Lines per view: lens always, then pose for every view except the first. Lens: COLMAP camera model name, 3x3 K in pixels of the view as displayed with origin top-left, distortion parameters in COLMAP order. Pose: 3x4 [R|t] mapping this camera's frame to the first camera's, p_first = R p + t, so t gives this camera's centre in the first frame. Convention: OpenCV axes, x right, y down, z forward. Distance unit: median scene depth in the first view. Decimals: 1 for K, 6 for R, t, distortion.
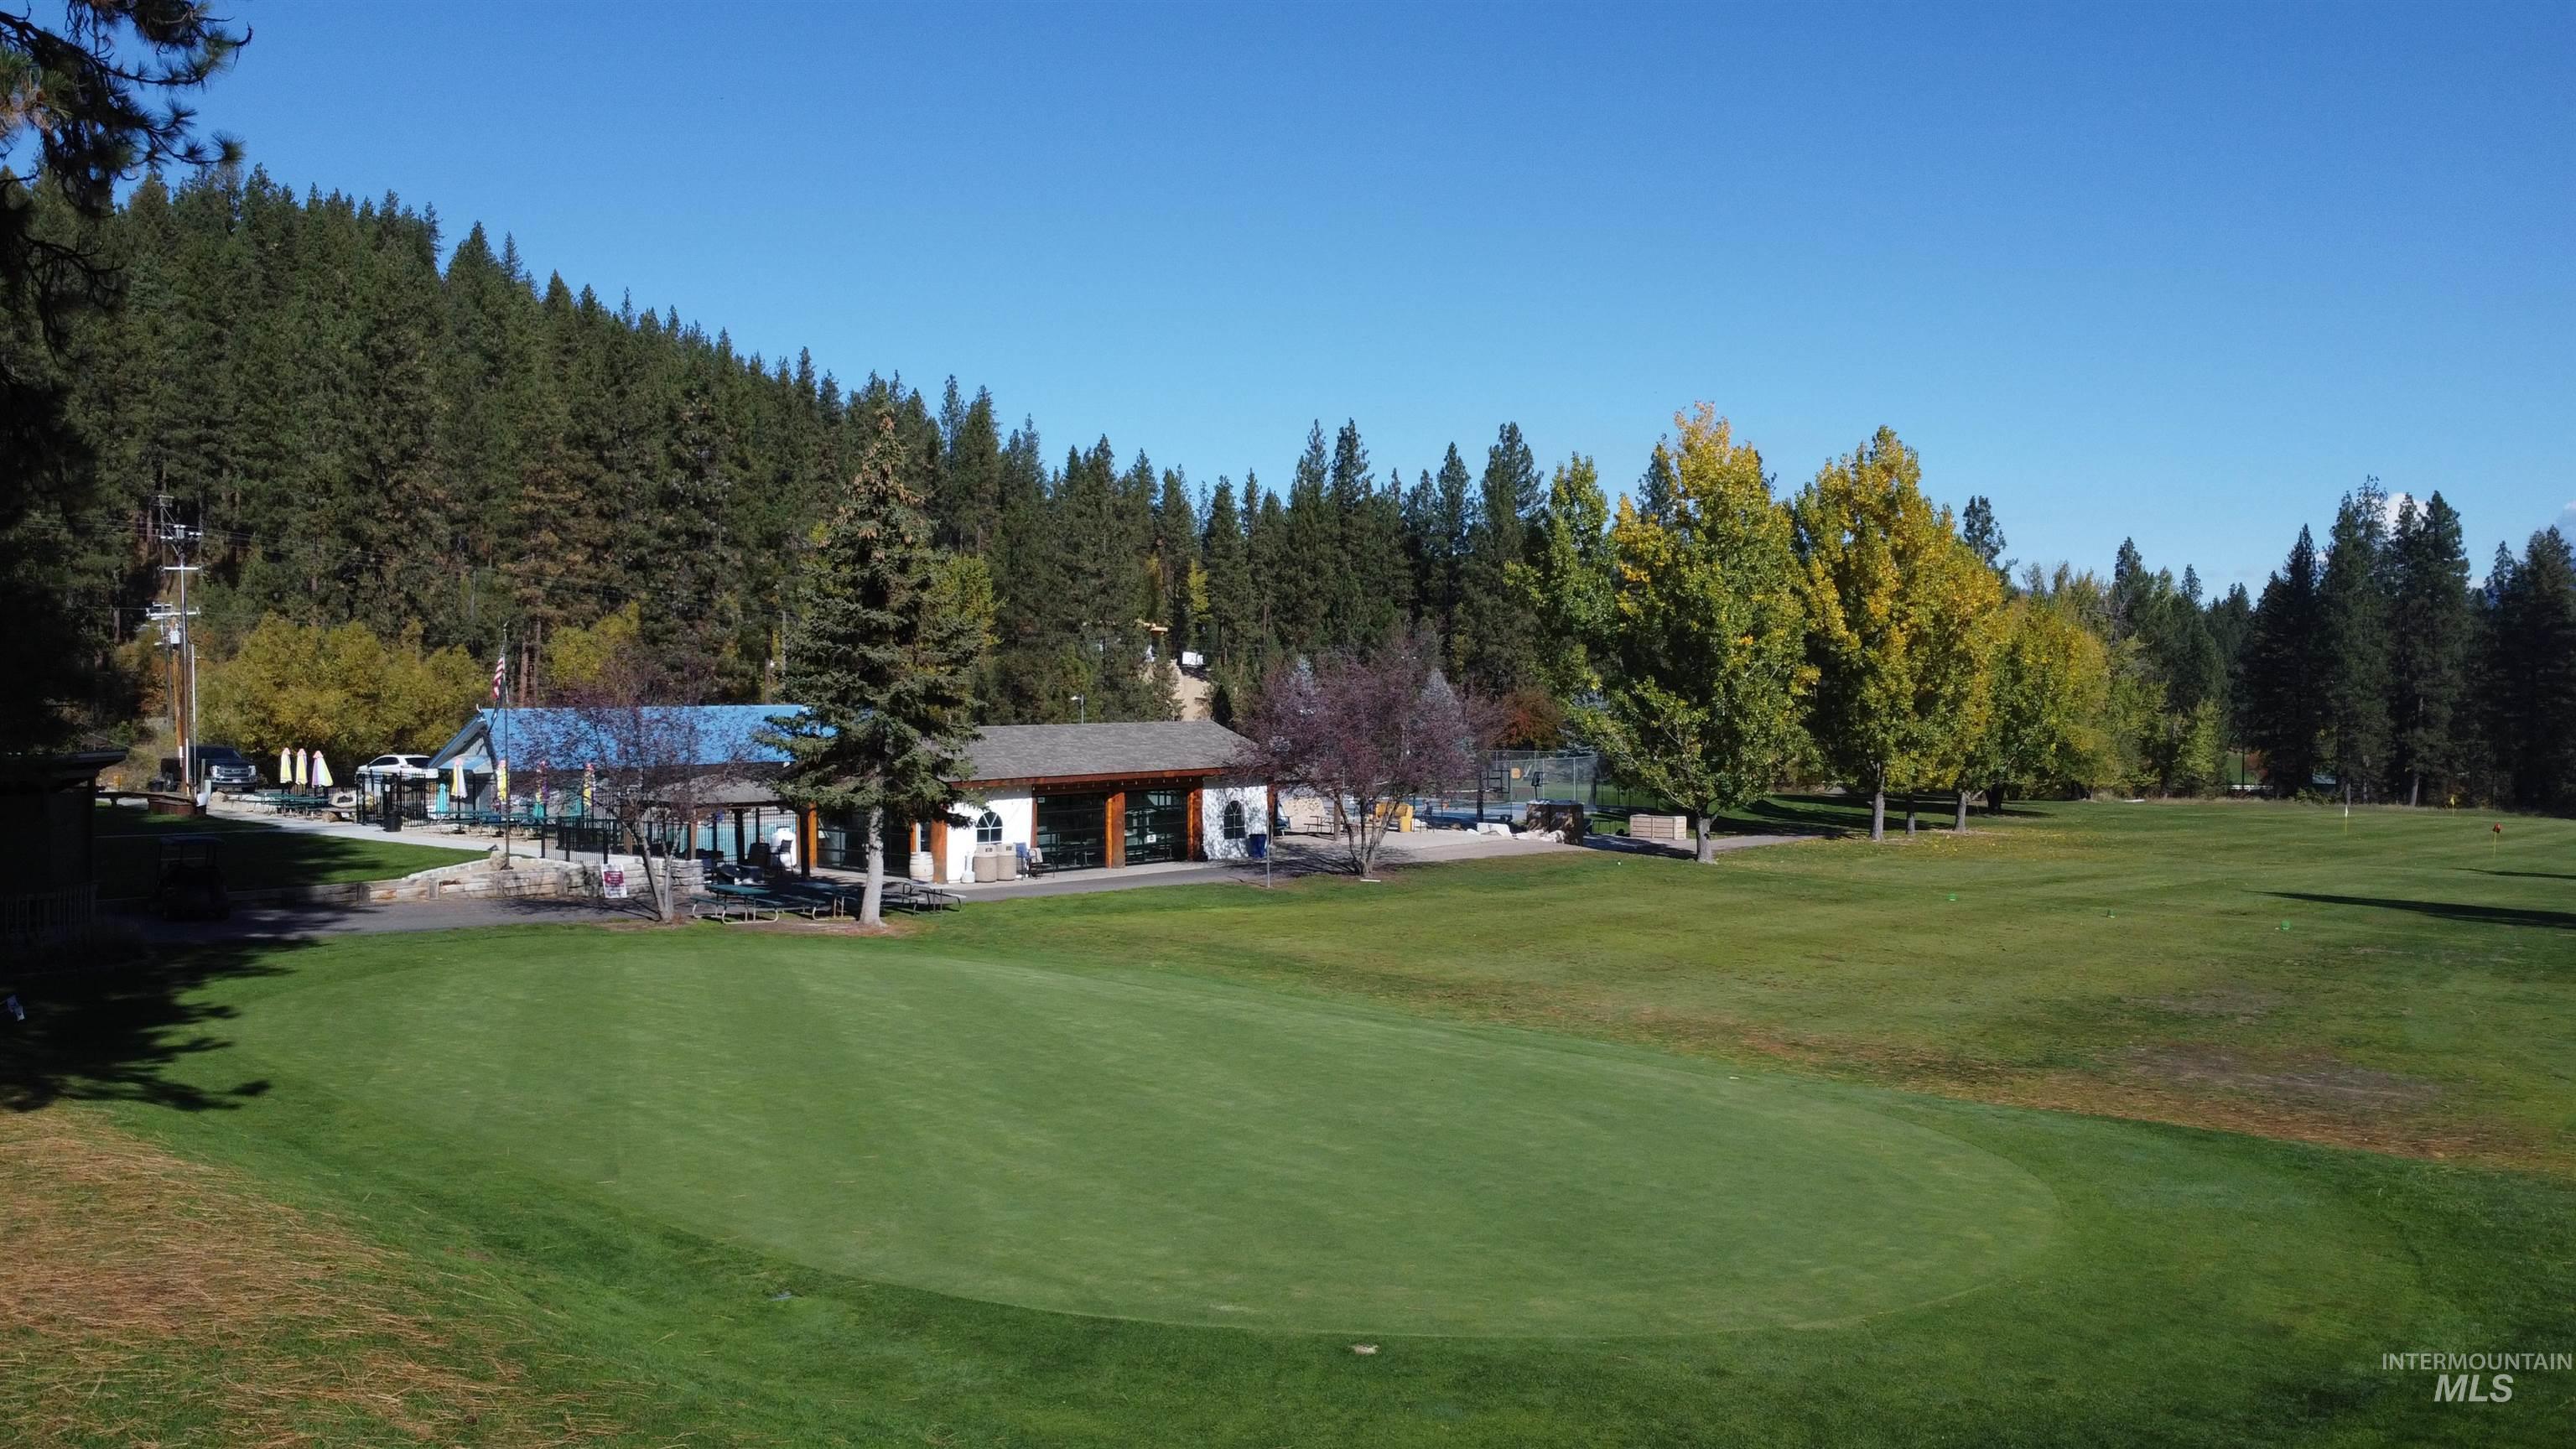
lens RADIAL K [[1930.3, 0, 1288.0], [0, 1930.3, 724.5], [0, 0, 1]] dist [0.007011, 0.006474]
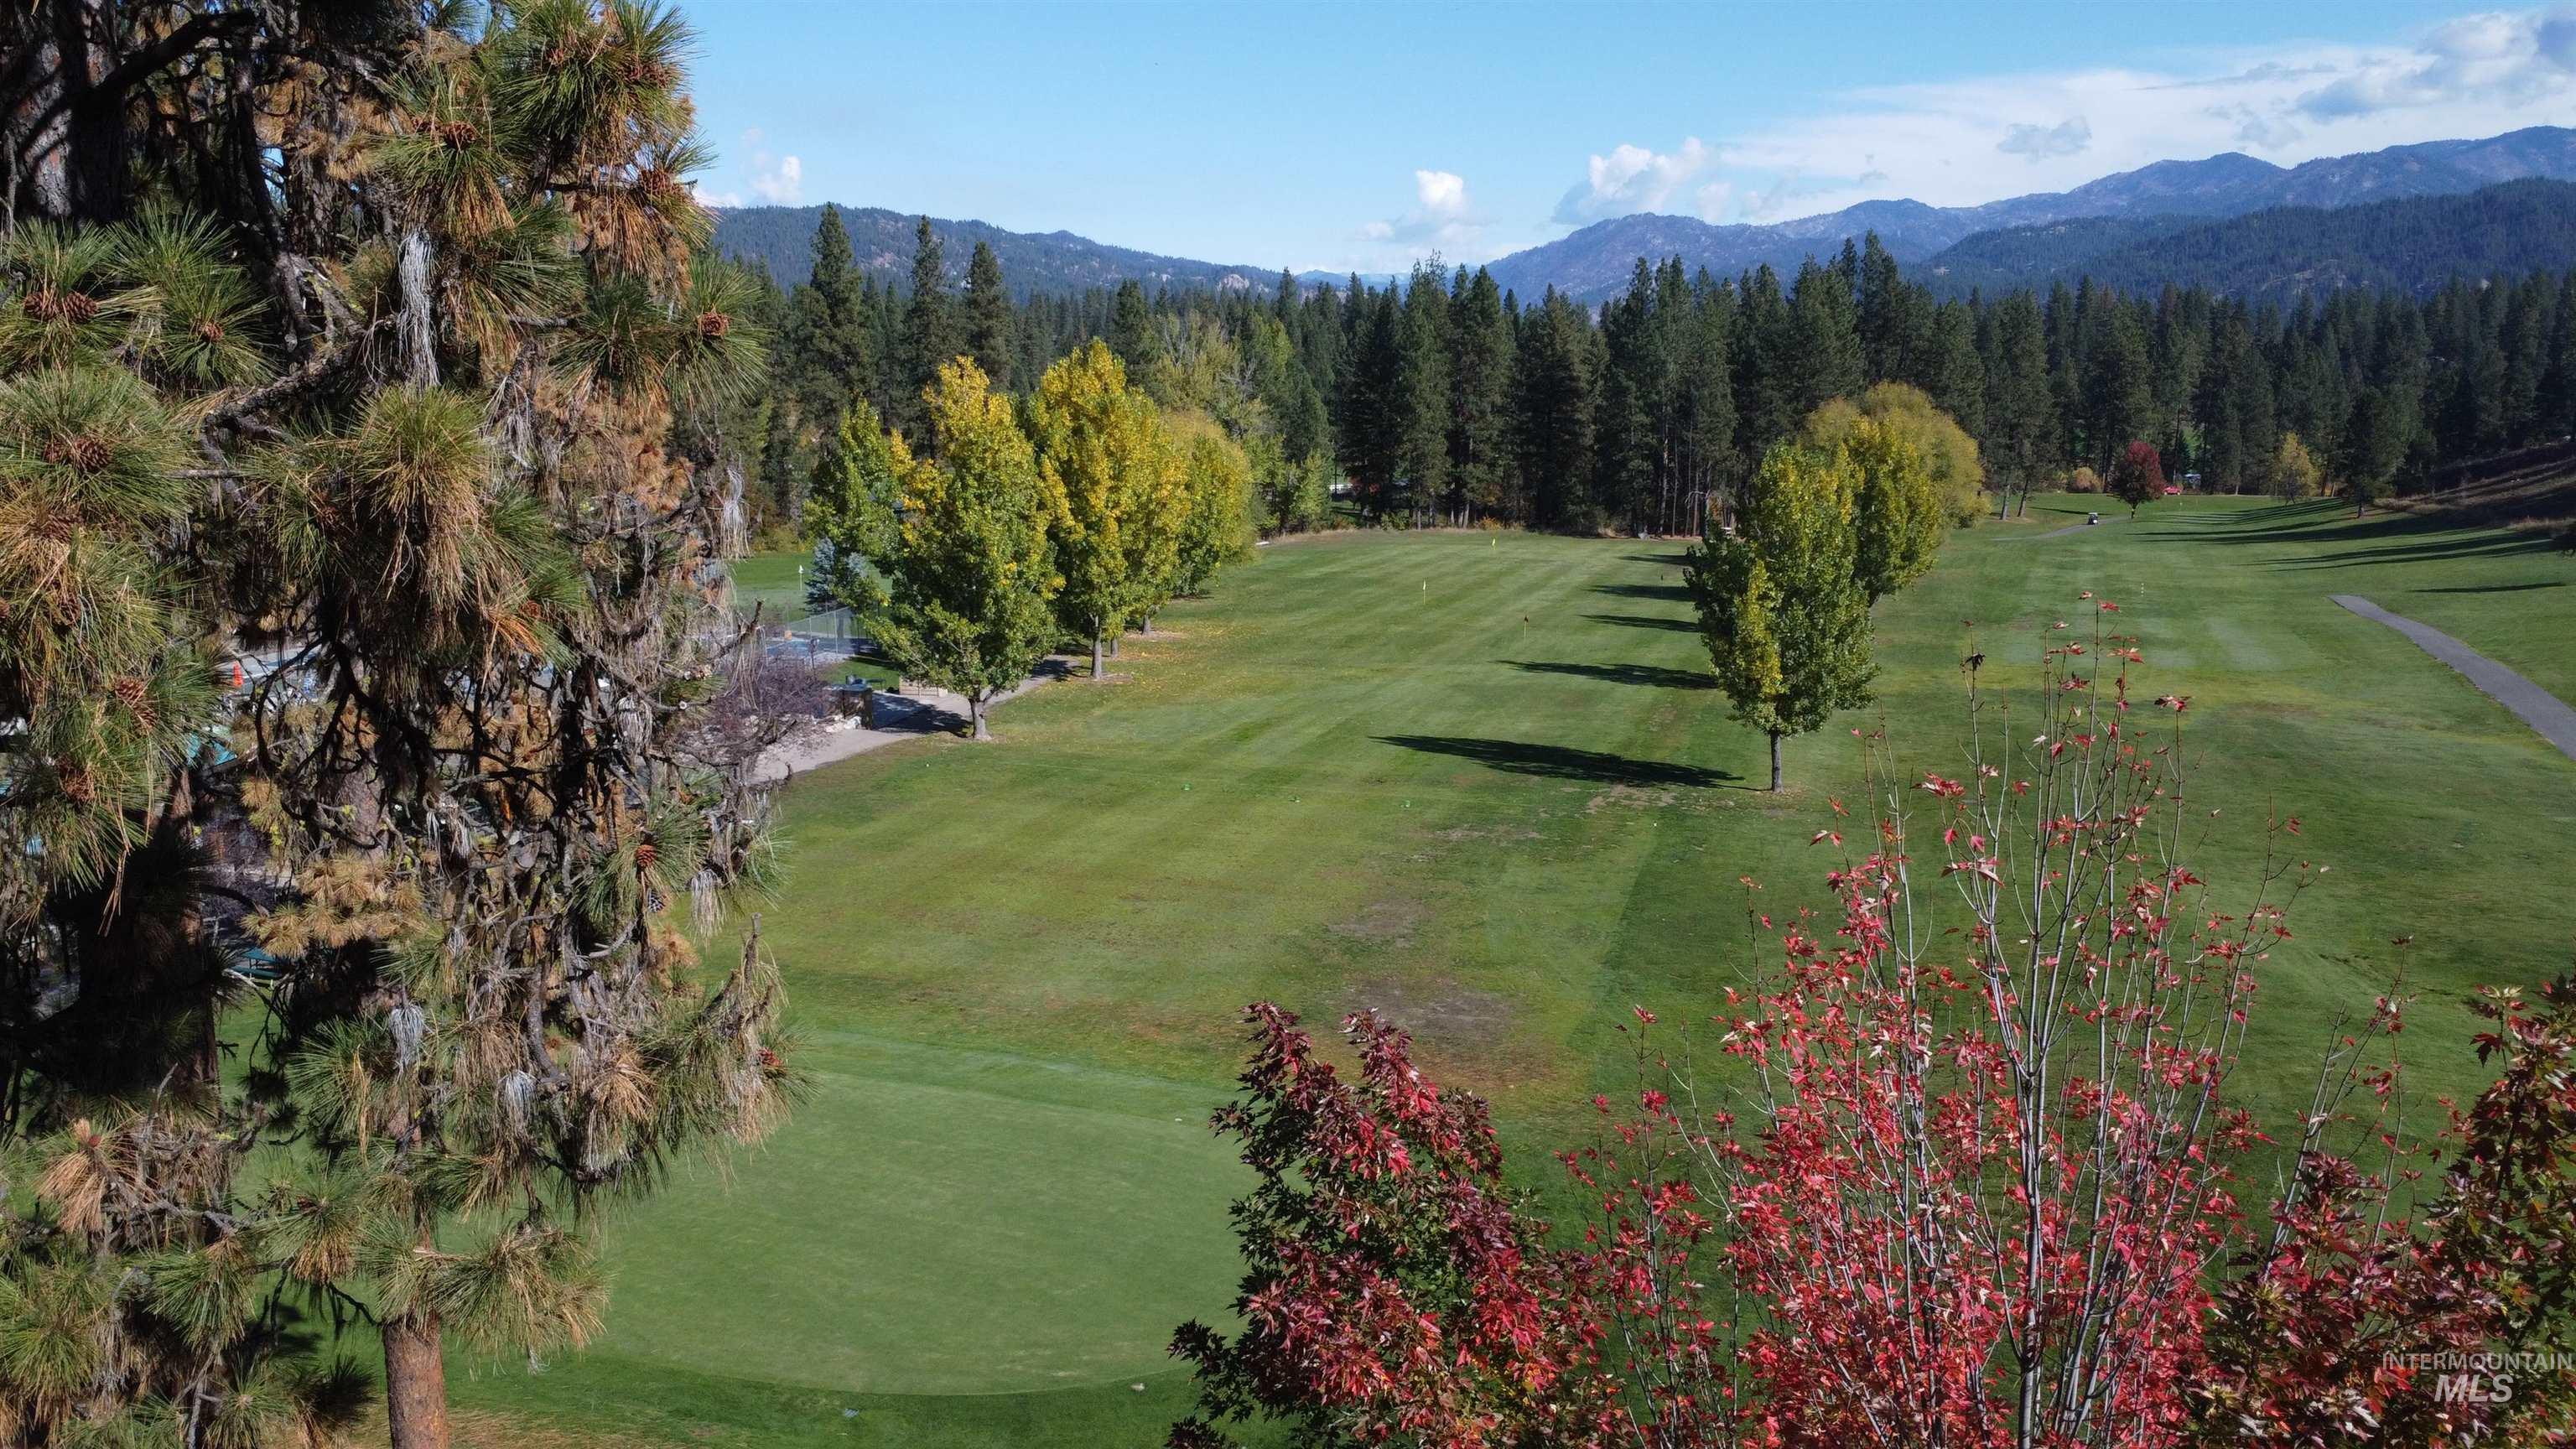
lens RADIAL K [[1930.3, 0, 1288.0], [0, 1930.3, 724.5], [0, 0, 1]] dist [0.007011, 0.006474]
pose [[0.904812, -0.085941, 0.417049, -0.110333], [0.014025, 0.984904, 0.172530, -0.136333], [-0.425580, -0.150259, 0.892359, -0.164572]]
